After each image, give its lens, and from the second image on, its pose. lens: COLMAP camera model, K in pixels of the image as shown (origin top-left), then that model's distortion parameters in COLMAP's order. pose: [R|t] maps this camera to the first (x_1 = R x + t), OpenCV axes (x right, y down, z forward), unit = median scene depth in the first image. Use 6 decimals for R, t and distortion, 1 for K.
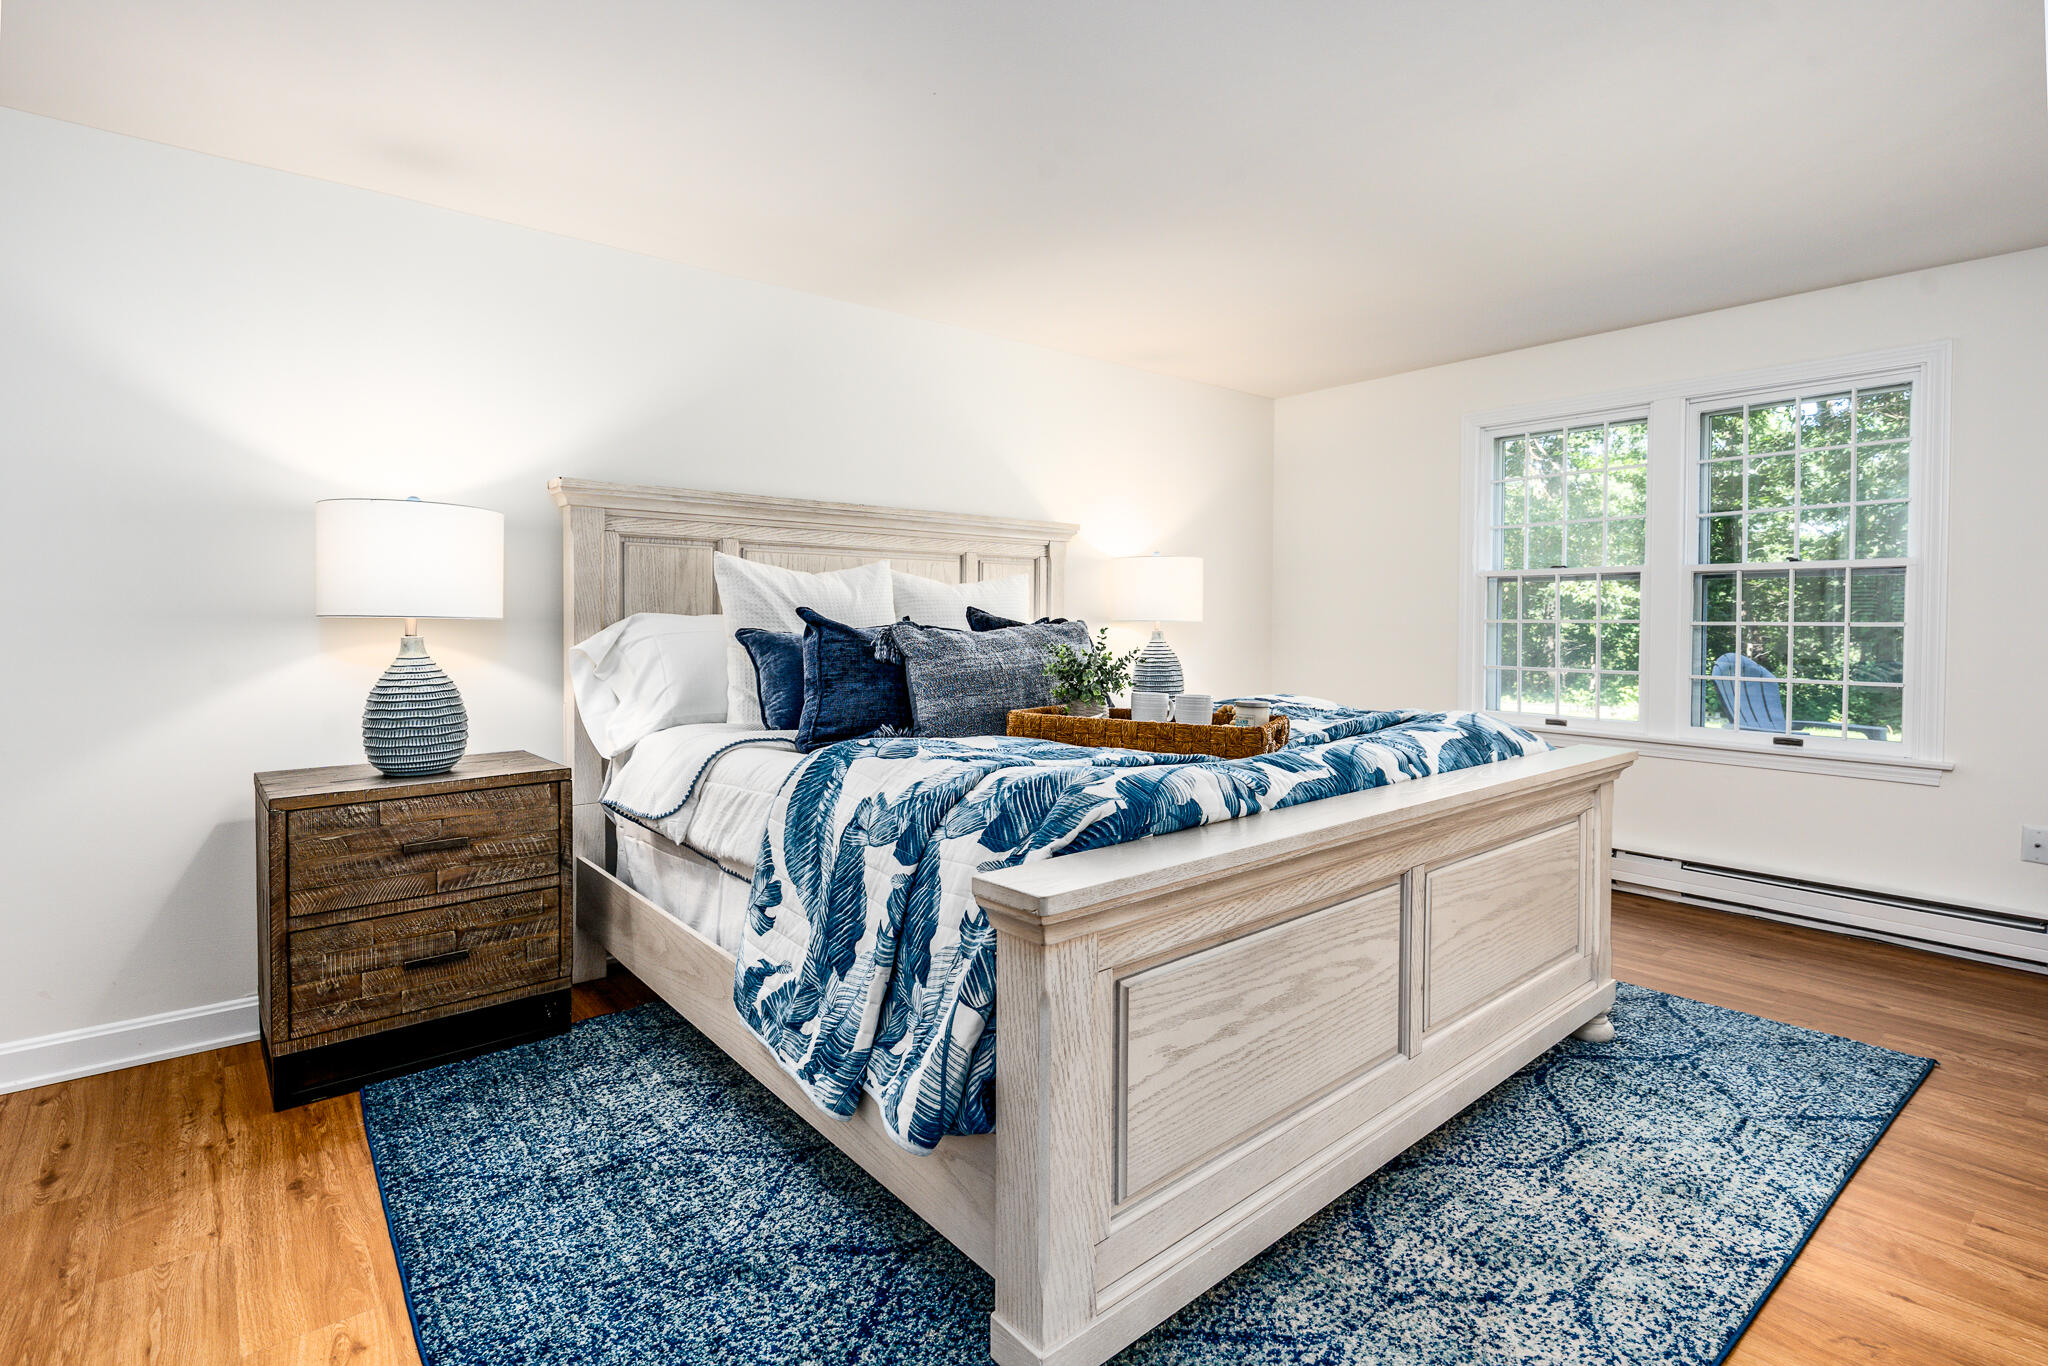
lens RADIAL K [[987.7, 0, 1027.6], [0, 987.7, 633.6], [0, 0, 1]] dist [-0.002175, -0.001263]
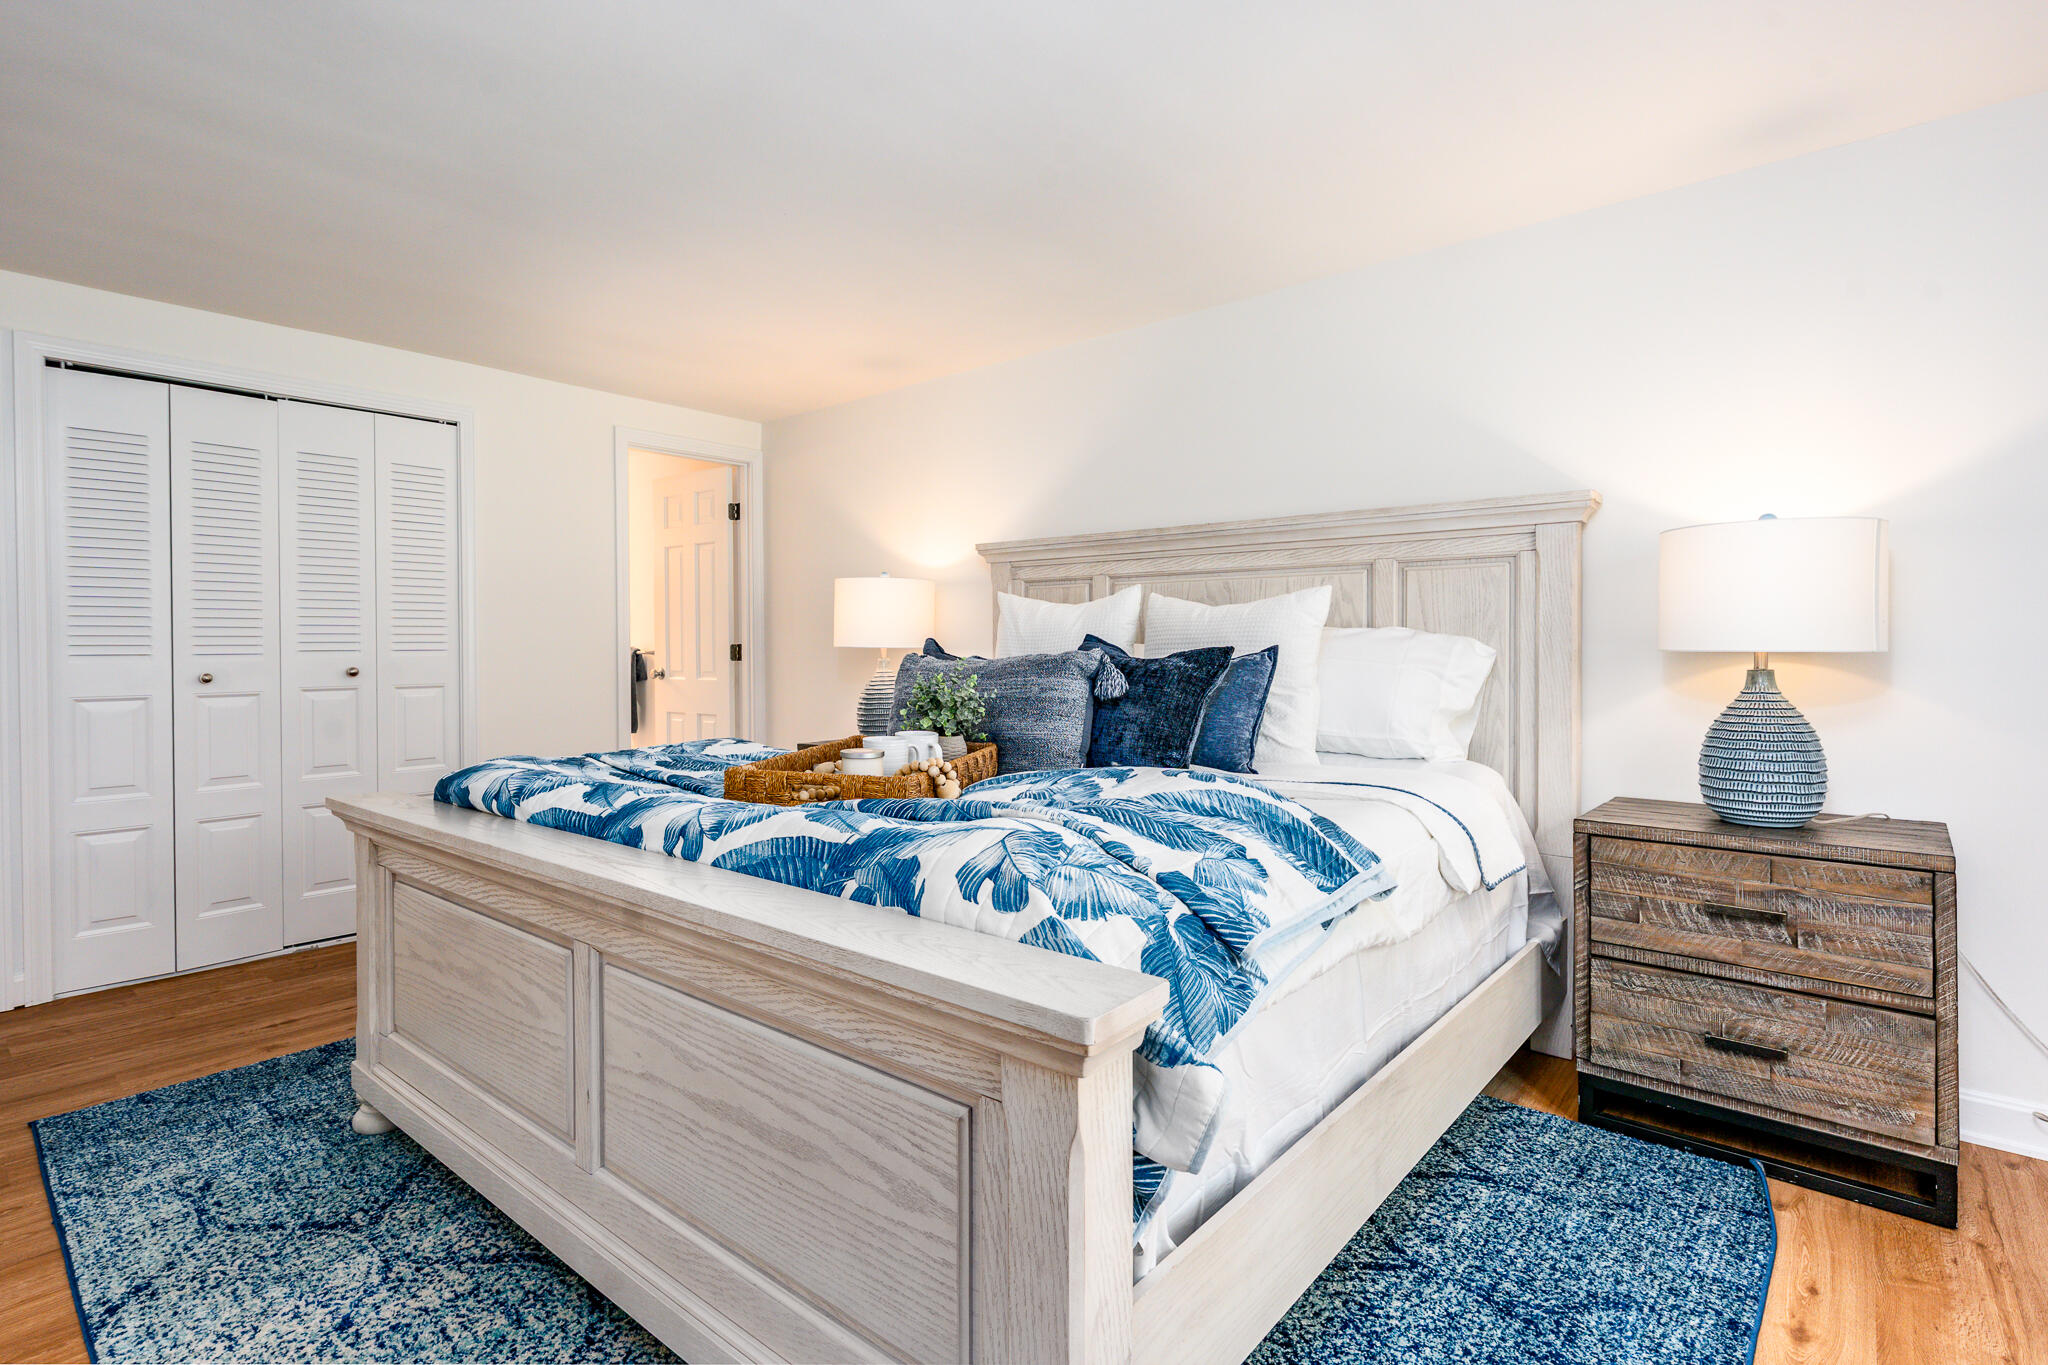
lens RADIAL K [[987.7, 0, 1023.7], [0, 987.7, 662.5], [0, 0, 1]] dist [-0.002175, -0.001263]
pose [[0.163989, 0.010974, -0.986401, 0.787887], [-0.013744, 0.999866, 0.008839, -0.008012], [0.986366, 0.012108, 0.164118, 0.760399]]
